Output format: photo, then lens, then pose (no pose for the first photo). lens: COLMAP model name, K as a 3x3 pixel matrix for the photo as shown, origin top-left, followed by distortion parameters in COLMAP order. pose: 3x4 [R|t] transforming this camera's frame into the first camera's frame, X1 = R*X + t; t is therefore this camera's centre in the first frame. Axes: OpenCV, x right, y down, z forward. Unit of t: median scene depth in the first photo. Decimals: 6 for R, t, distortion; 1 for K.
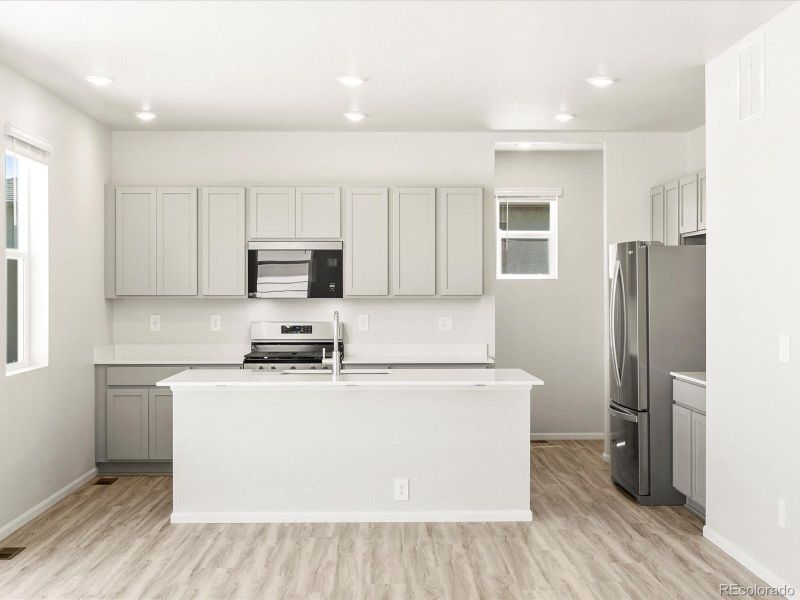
lens RADIAL K [[1157.6, 0, 401.1], [0, 1157.6, 297.3], [0, 0, 1]] dist [0.009539, -0.008616]
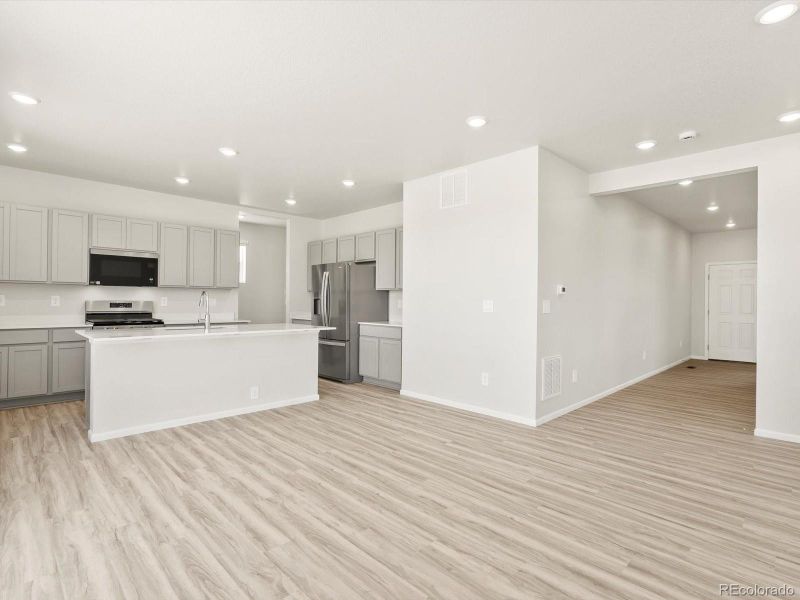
lens RADIAL K [[407.9, 0, 400.0], [0, 407.9, 300.0], [0, 0, 1]] dist [0.000335, 0.001023]
pose [[0.728874, 0.011023, 0.684559, -0.212185], [-0.008235, 0.999939, -0.007333, 0.023031], [-0.684599, -0.000293, 0.728920, 0.324277]]
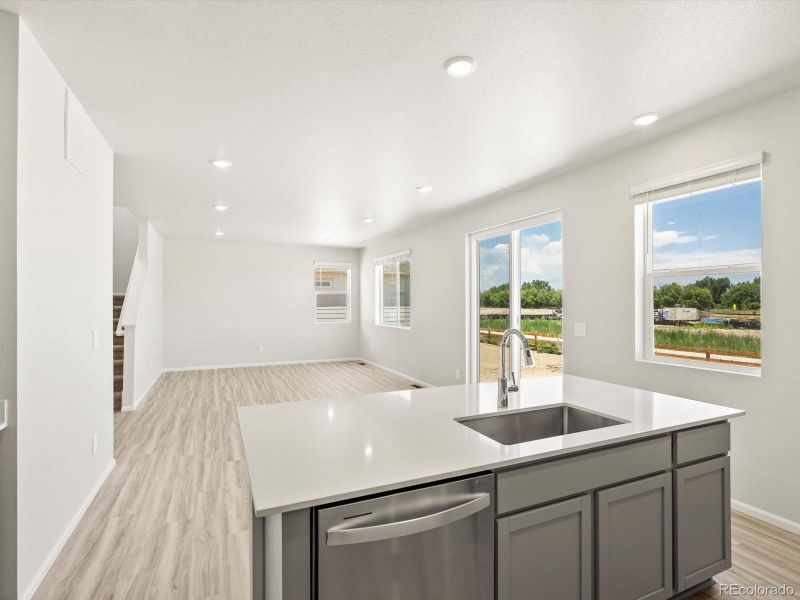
lens RADIAL K [[406.6, 0, 401.1], [0, 406.6, 303.5], [0, 0, 1]] dist [-0.001361, -0.000035]
pose [[-0.917607, 0.001898, -0.397483, 0.101528], [0.000049, 0.999989, 0.004663, -0.004841], [0.397488, 0.004260, -0.917598, 1.026690]]
